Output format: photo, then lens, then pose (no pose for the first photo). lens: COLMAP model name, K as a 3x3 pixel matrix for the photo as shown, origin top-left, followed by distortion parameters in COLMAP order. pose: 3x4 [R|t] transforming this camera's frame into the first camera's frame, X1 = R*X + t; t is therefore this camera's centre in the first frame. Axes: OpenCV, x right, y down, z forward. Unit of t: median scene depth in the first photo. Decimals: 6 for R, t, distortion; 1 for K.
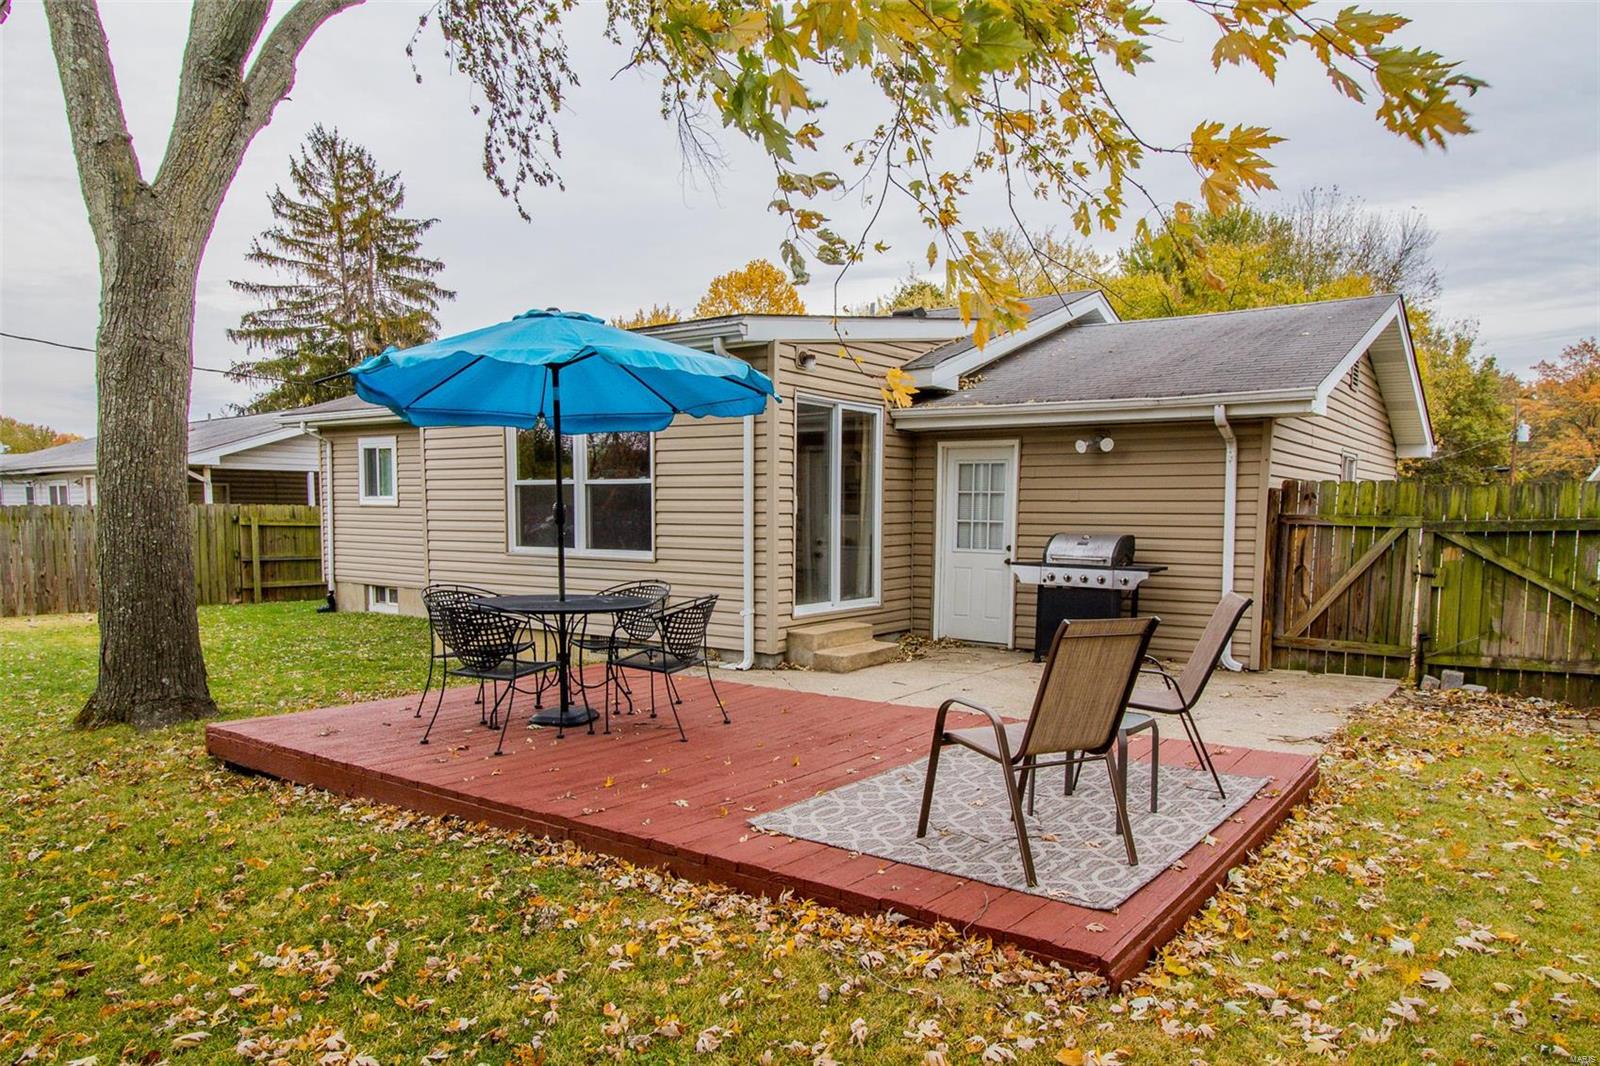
lens RADIAL K [[1100.2, 0, 803.1], [0, 1100.2, 536.8], [0, 0, 1]] dist [0.000688, -0.001923]
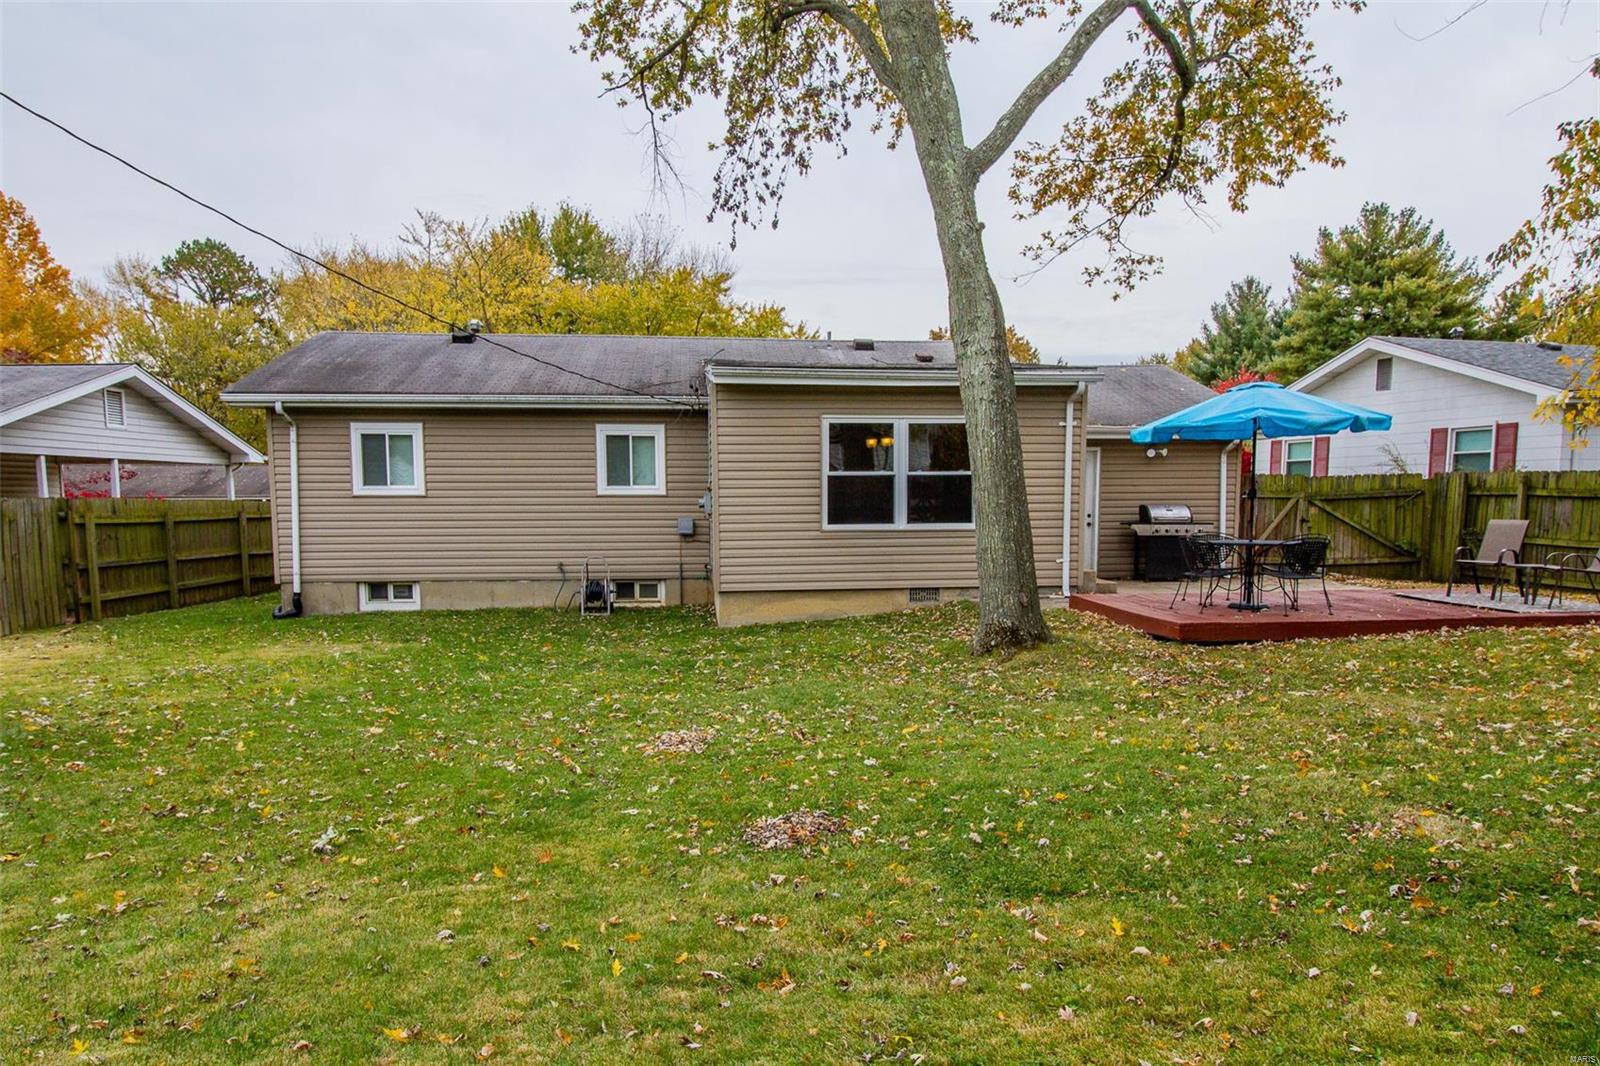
lens RADIAL K [[1100.2, 0, 823.2], [0, 1100.2, 592.9], [0, 0, 1]] dist [0.000688, -0.001923]
pose [[0.736354, -0.073431, 0.672600, -1.210334], [0.028648, 0.996585, 0.077438, -0.012859], [-0.675990, -0.037753, 0.735943, 0.093639]]
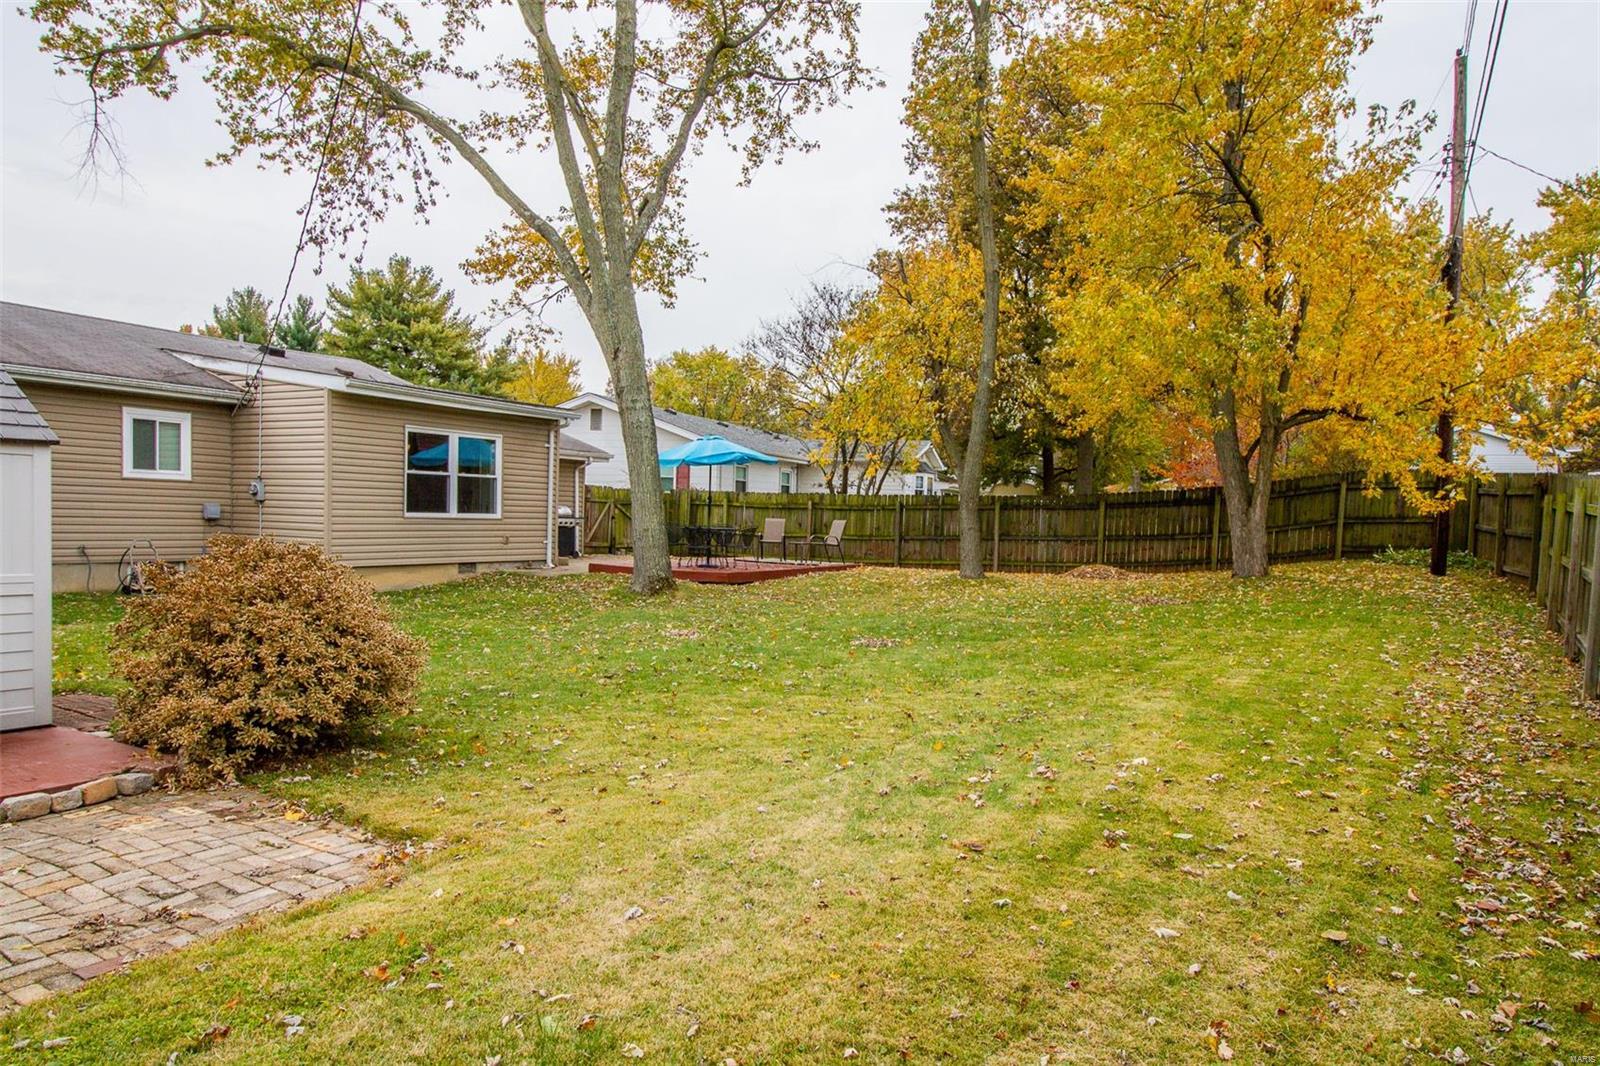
lens RADIAL K [[1100.2, 0, 798.8], [0, 1100.2, 535.5], [0, 0, 1]] dist [0.000688, -0.001923]
pose [[-0.121643, -0.033159, 0.992020, -2.035120], [-0.007552, 0.999444, 0.032481, -0.015420], [-0.992545, -0.003541, -0.121825, 0.701970]]
